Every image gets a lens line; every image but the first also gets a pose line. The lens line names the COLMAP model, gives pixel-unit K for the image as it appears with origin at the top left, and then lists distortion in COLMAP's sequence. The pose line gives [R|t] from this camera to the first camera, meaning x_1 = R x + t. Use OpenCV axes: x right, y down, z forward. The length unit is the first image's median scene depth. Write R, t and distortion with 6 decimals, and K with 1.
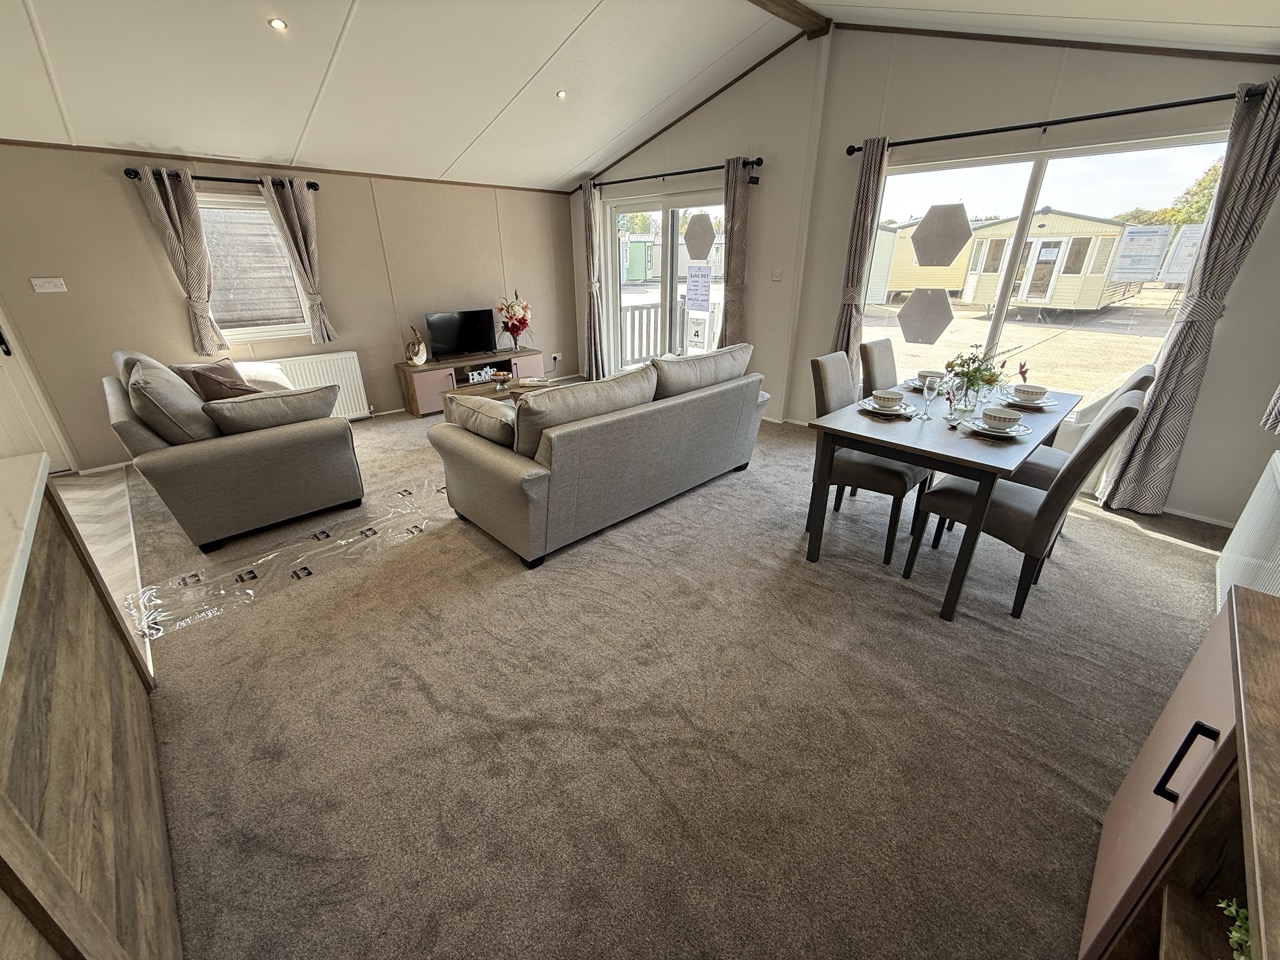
lens RADIAL K [[508.7, 0, 637.2], [0, 508.7, 478.2], [0, 0, 1]] dist [0.001237, -0.000270]
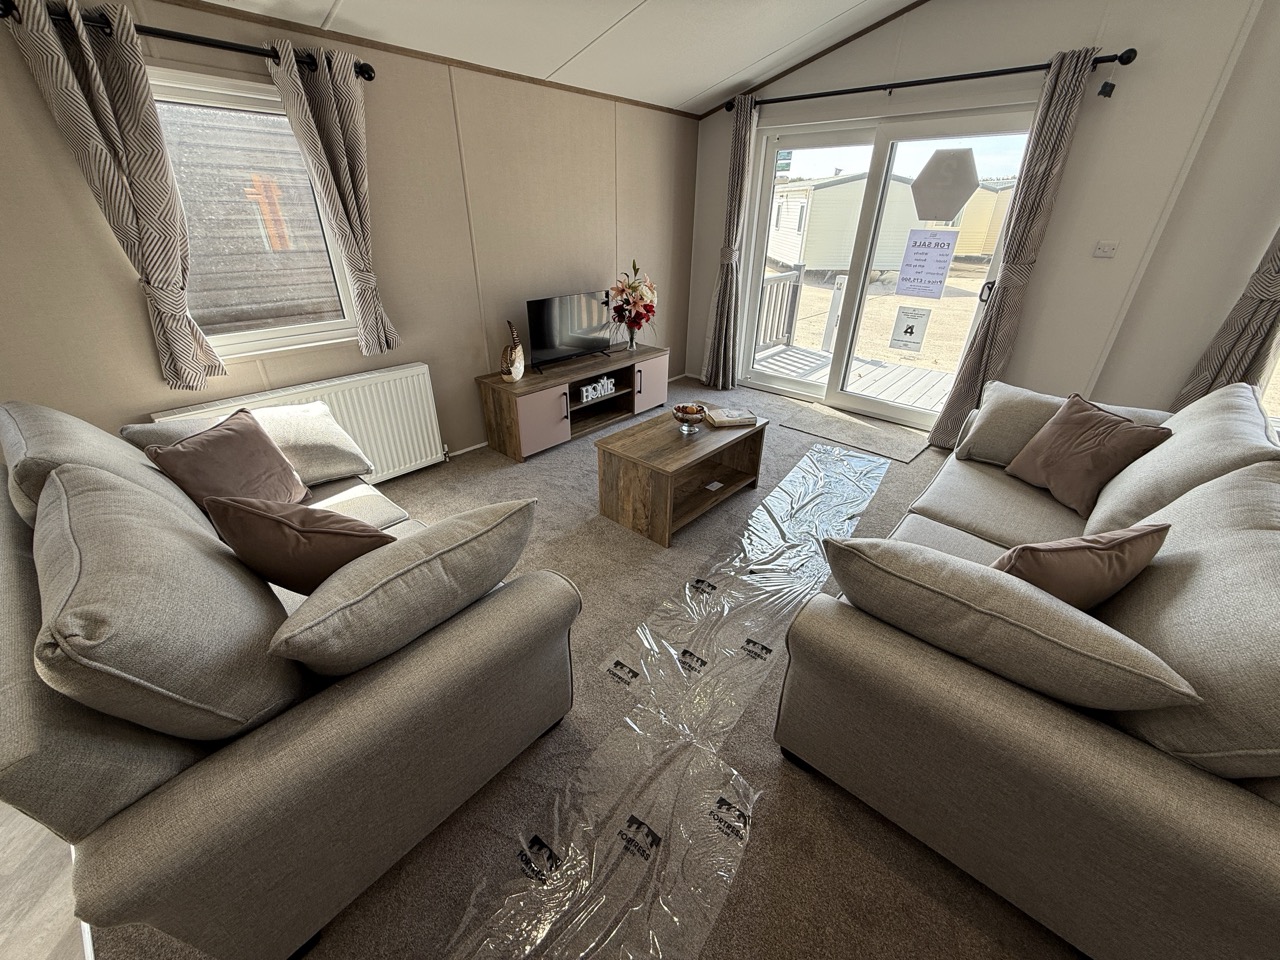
lens RADIAL K [[508.7, 0, 637.8], [0, 508.7, 478.5], [0, 0, 1]] dist [0.001237, -0.000270]
pose [[0.997307, -0.017928, 0.071121, -0.386403], [0.012823, 0.997352, 0.071591, -0.169641], [-0.072216, -0.070487, 0.994895, 0.398243]]
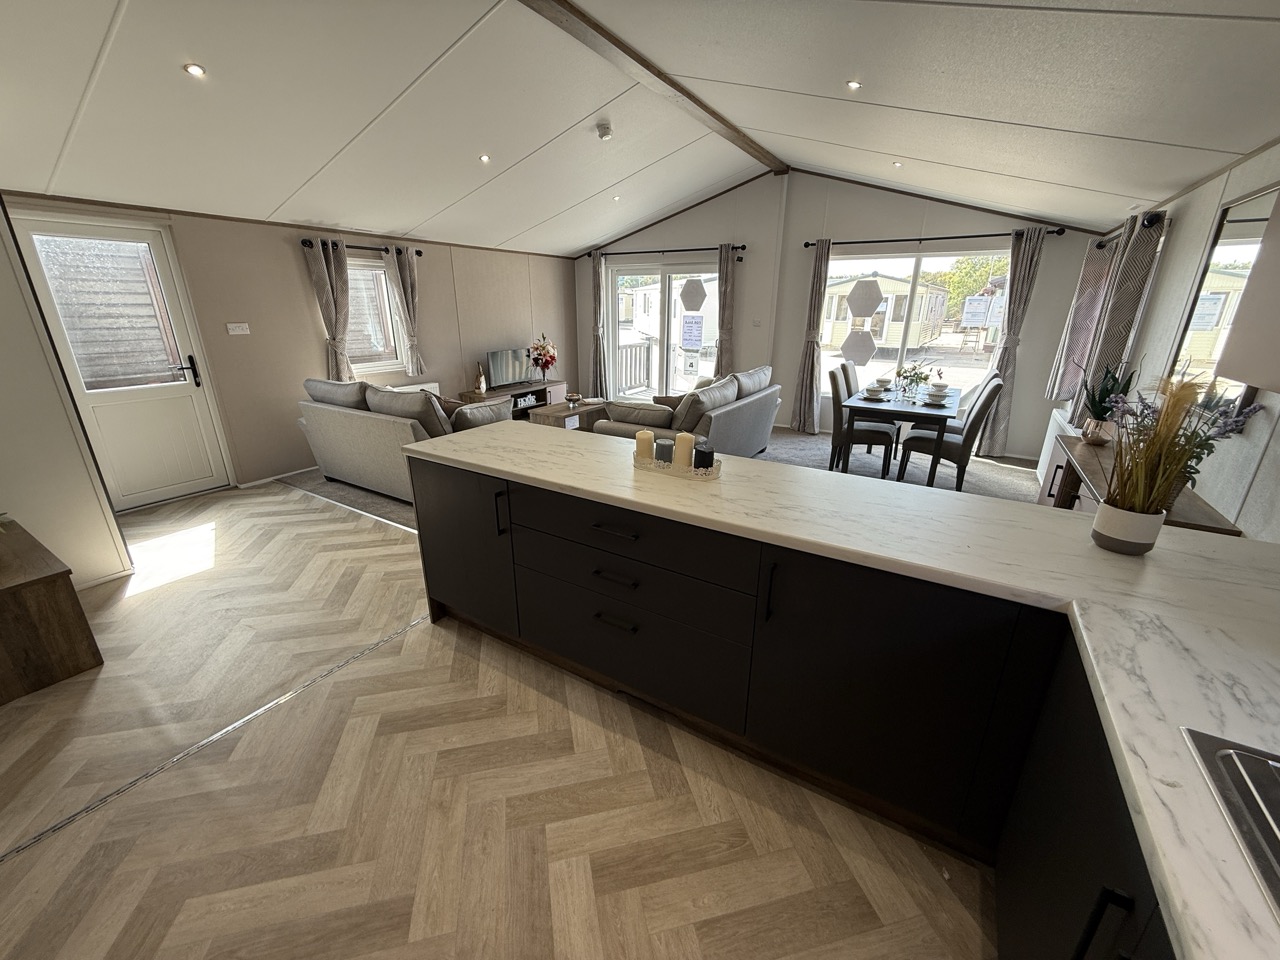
lens RADIAL K [[508.7, 0, 636.8], [0, 508.7, 478.5], [0, 0, 1]] dist [0.001237, -0.000270]
pose [[0.971575, -0.067239, 0.226981, -0.430899], [0.085335, 0.993829, -0.070866, 0.117810], [-0.220815, 0.088221, 0.971317, -0.295401]]
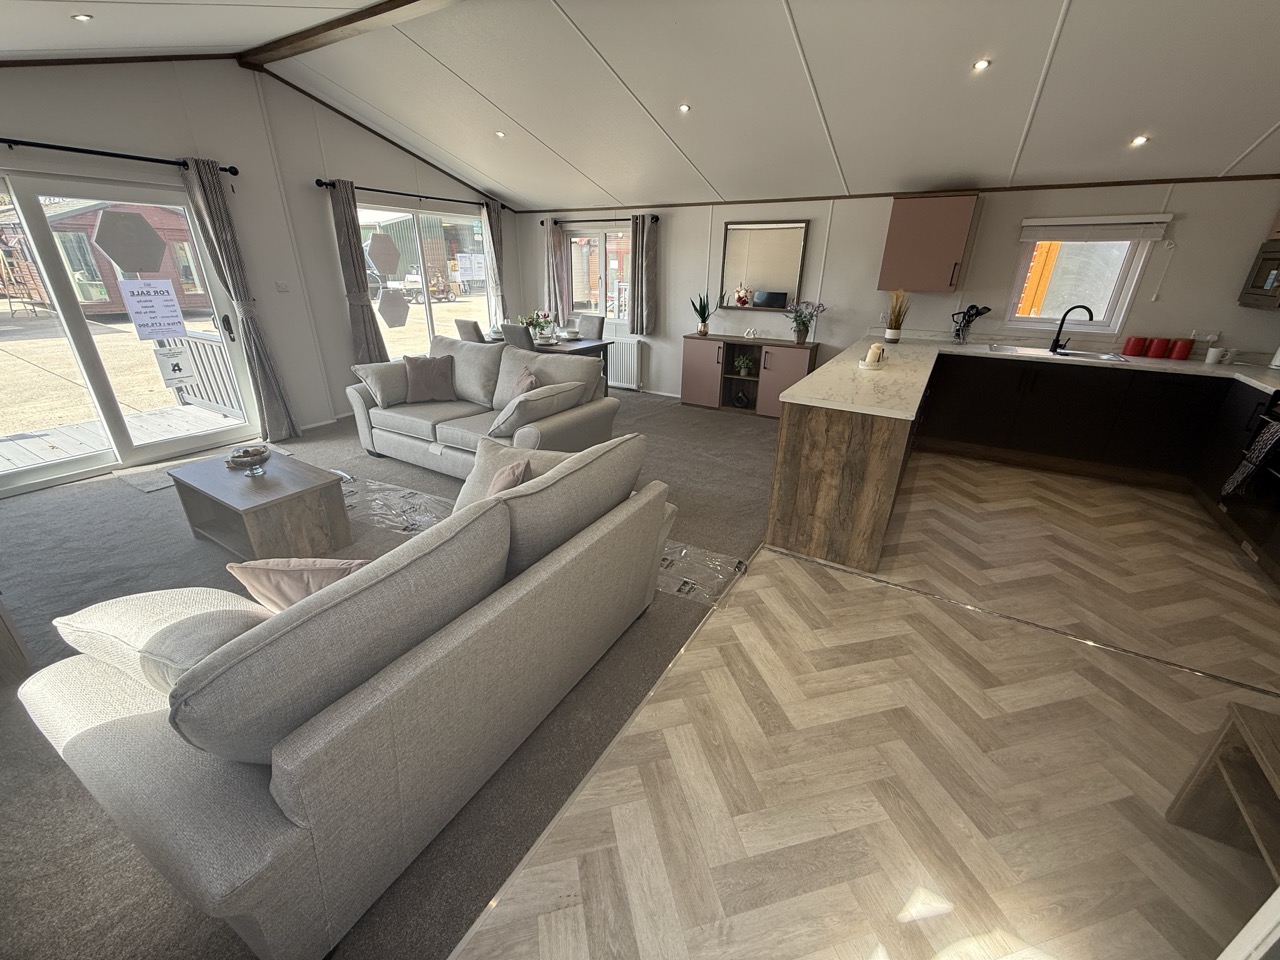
lens RADIAL K [[508.7, 0, 637.1], [0, 508.7, 478.5], [0, 0, 1]] dist [0.001237, -0.000270]
pose [[-0.249729, -0.378897, 0.891108, -1.010869], [0.375234, 0.810494, 0.449777, -0.292111], [-0.892656, 0.446696, -0.060229, 0.626712]]
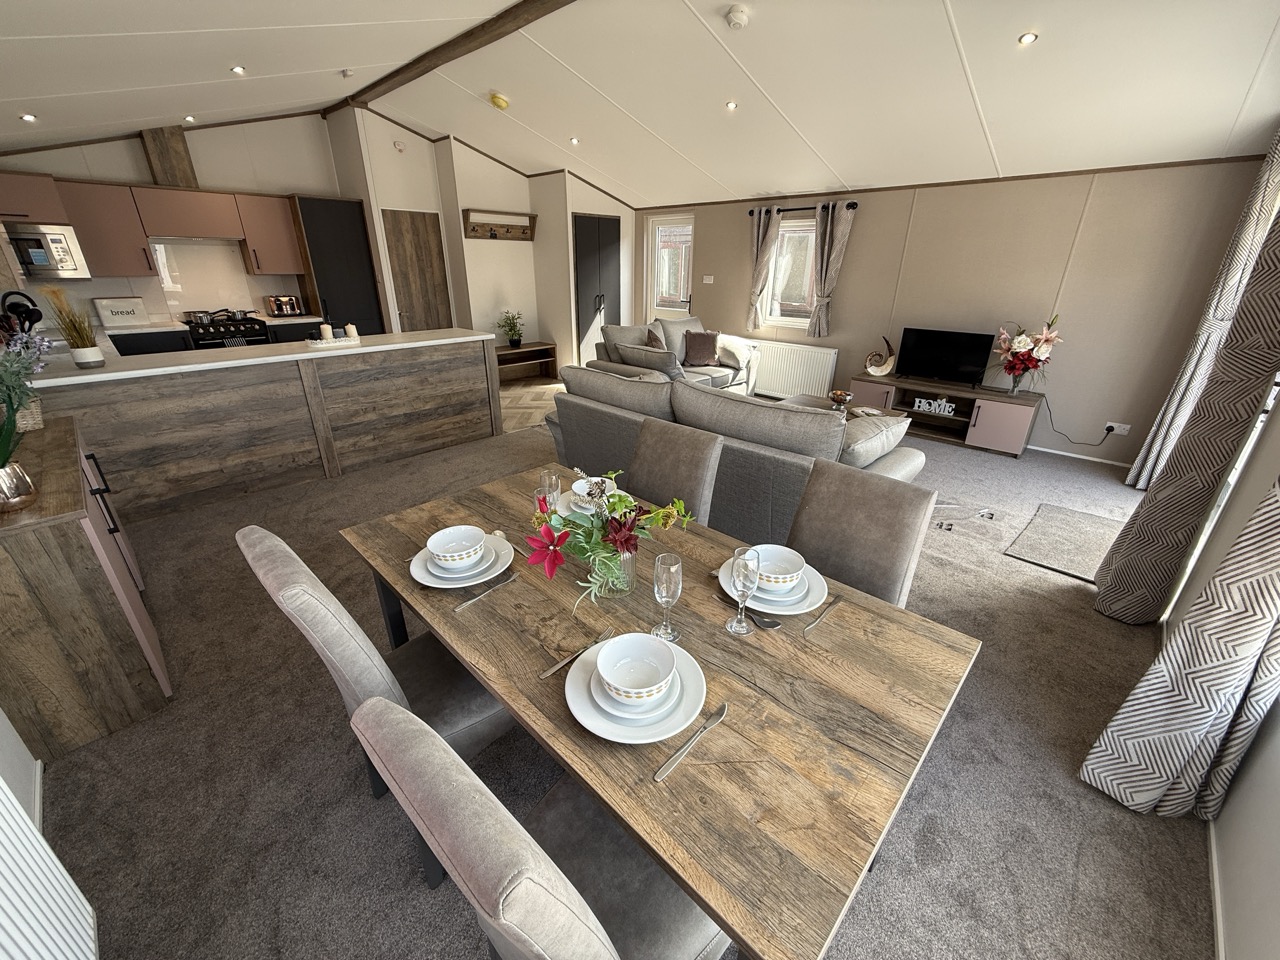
lens RADIAL K [[508.7, 0, 636.5], [0, 508.7, 477.9], [0, 0, 1]] dist [0.001237, -0.000270]
pose [[0.033889, 0.396171, -0.917551, 0.649430], [-0.405562, 0.844542, 0.349669, -0.253722], [0.913439, 0.360274, 0.189292, 0.550091]]
